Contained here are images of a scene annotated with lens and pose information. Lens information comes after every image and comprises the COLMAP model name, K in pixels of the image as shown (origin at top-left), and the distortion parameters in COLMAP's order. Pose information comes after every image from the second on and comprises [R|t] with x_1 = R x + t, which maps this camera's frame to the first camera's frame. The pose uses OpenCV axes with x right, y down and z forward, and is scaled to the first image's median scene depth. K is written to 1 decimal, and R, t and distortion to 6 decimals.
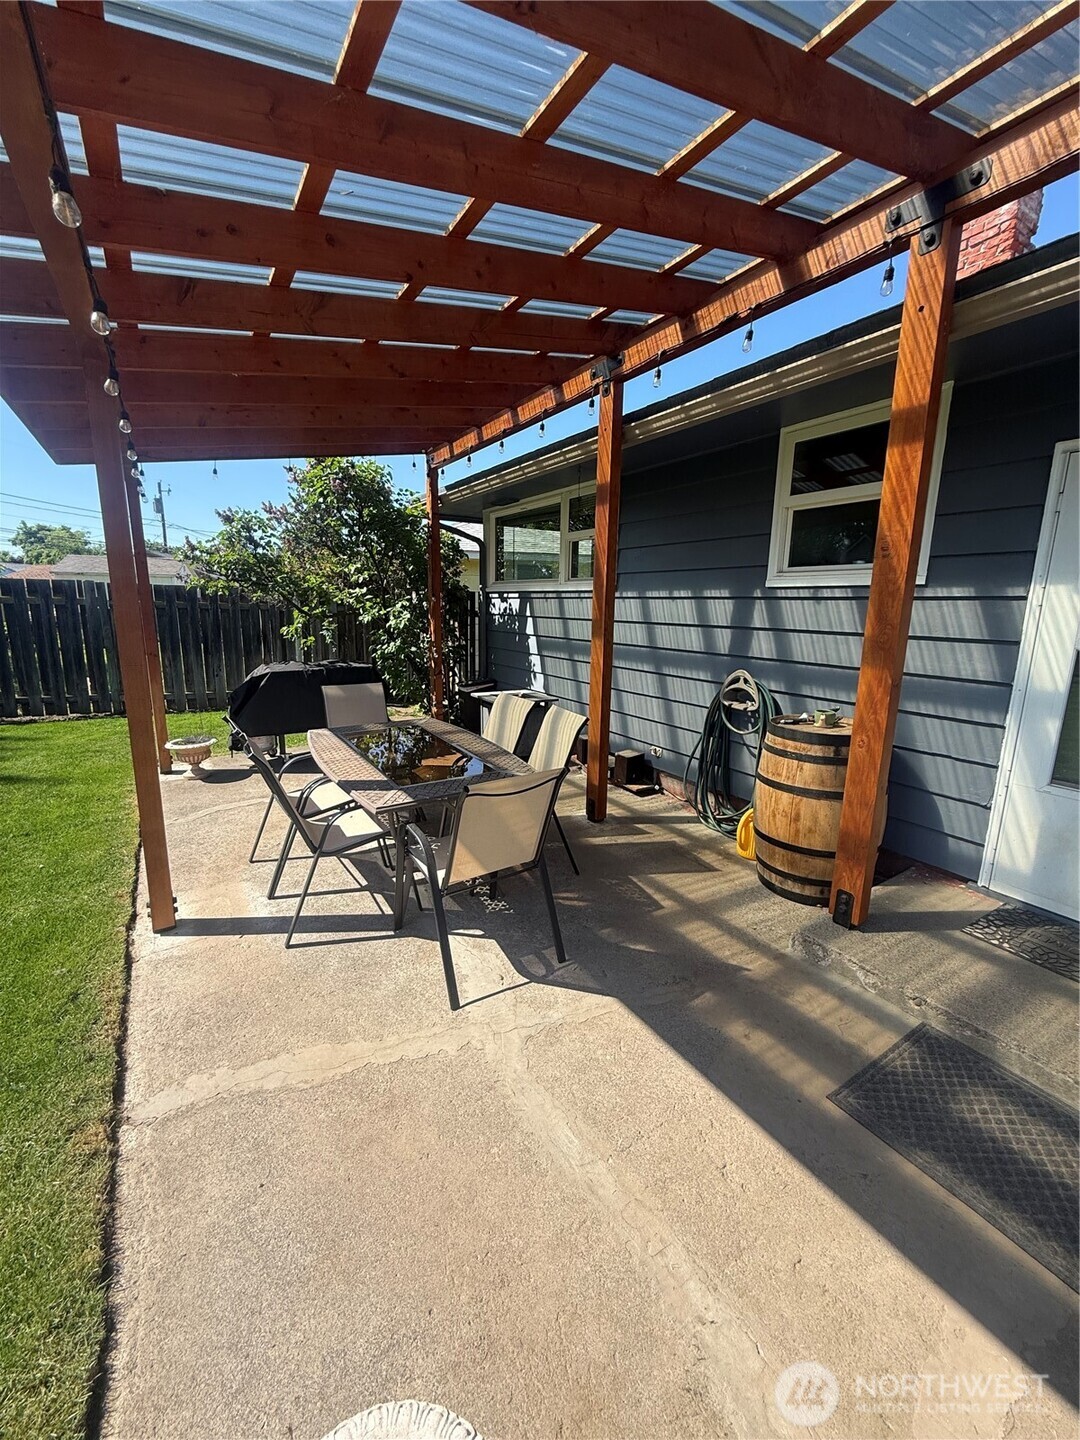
lens RADIAL K [[574.9, 0, 536.2], [0, 574.9, 723.2], [0, 0, 1]] dist [-0.002528, 0.000289]
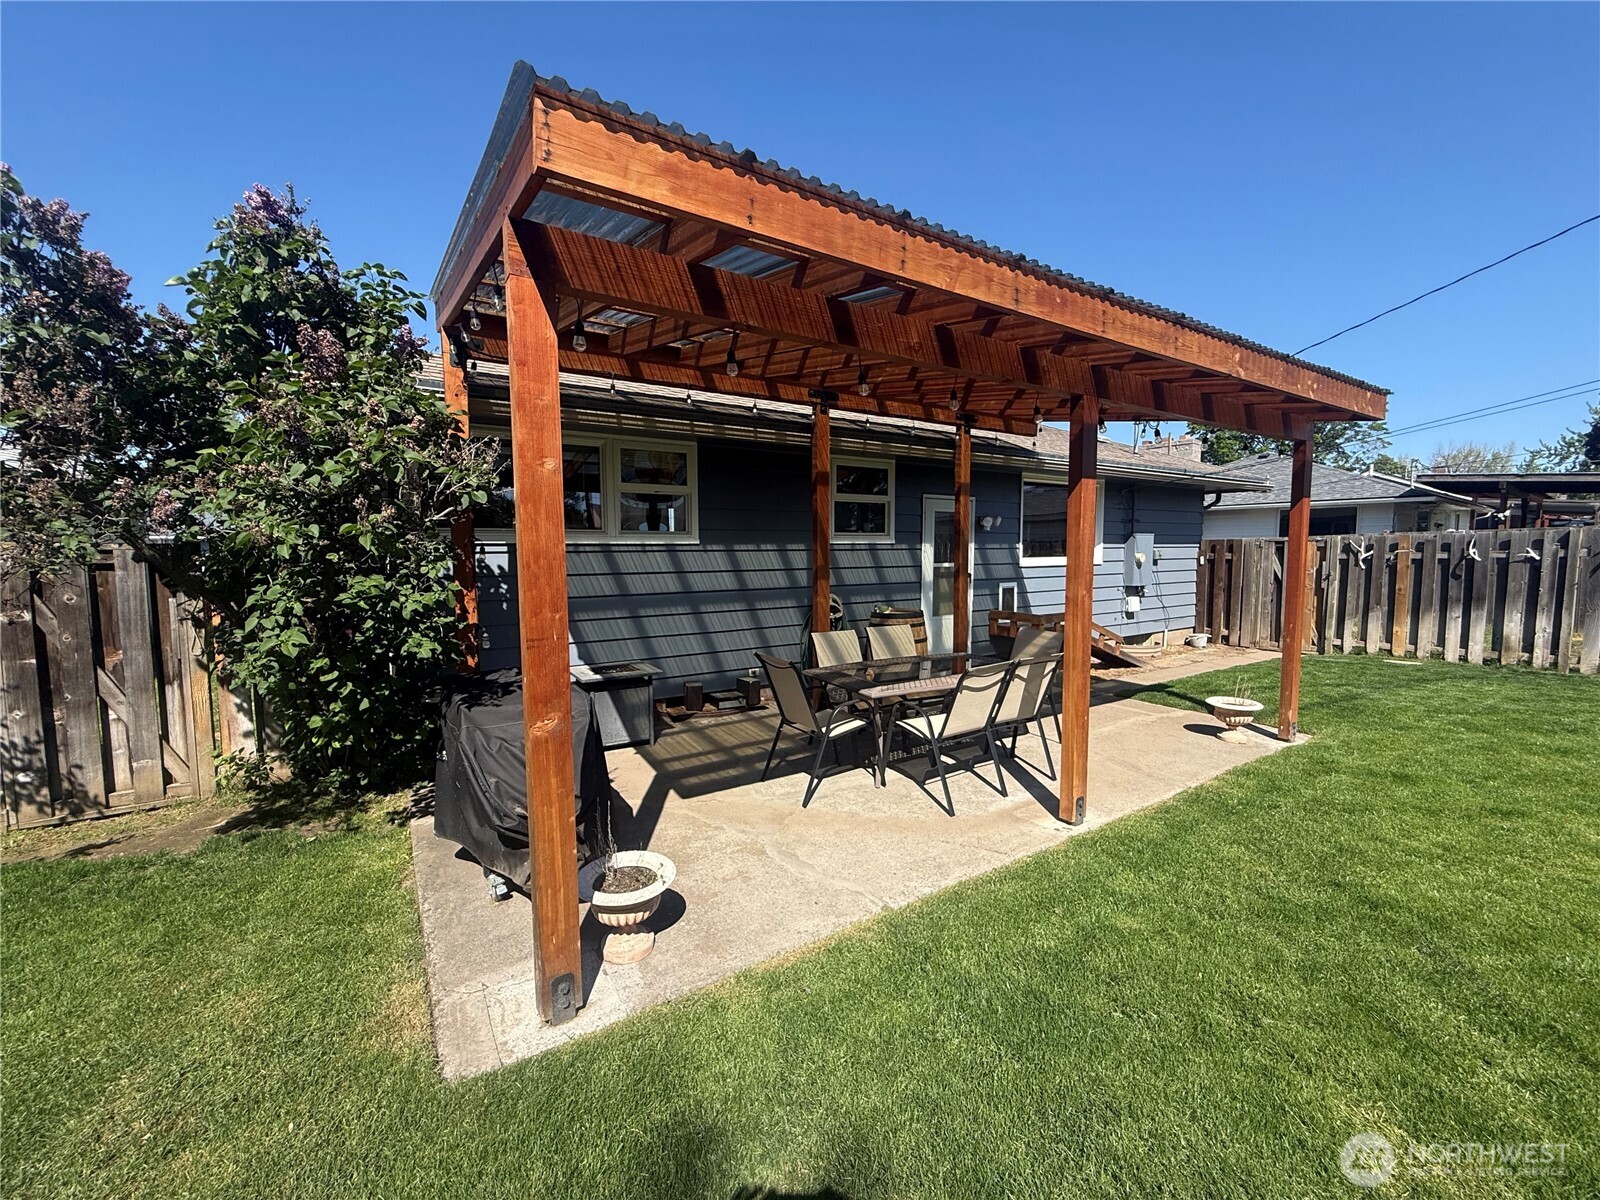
lens RADIAL K [[638.8, 0, 799.2], [0, 638.8, 601.9], [0, 0, 1]] dist [-0.002528, 0.000289]
pose [[-0.002503, -0.103761, 0.994599, -1.304662], [0.205963, 0.973224, 0.102049, -0.247360], [-0.978557, 0.205106, 0.018935, 0.960409]]
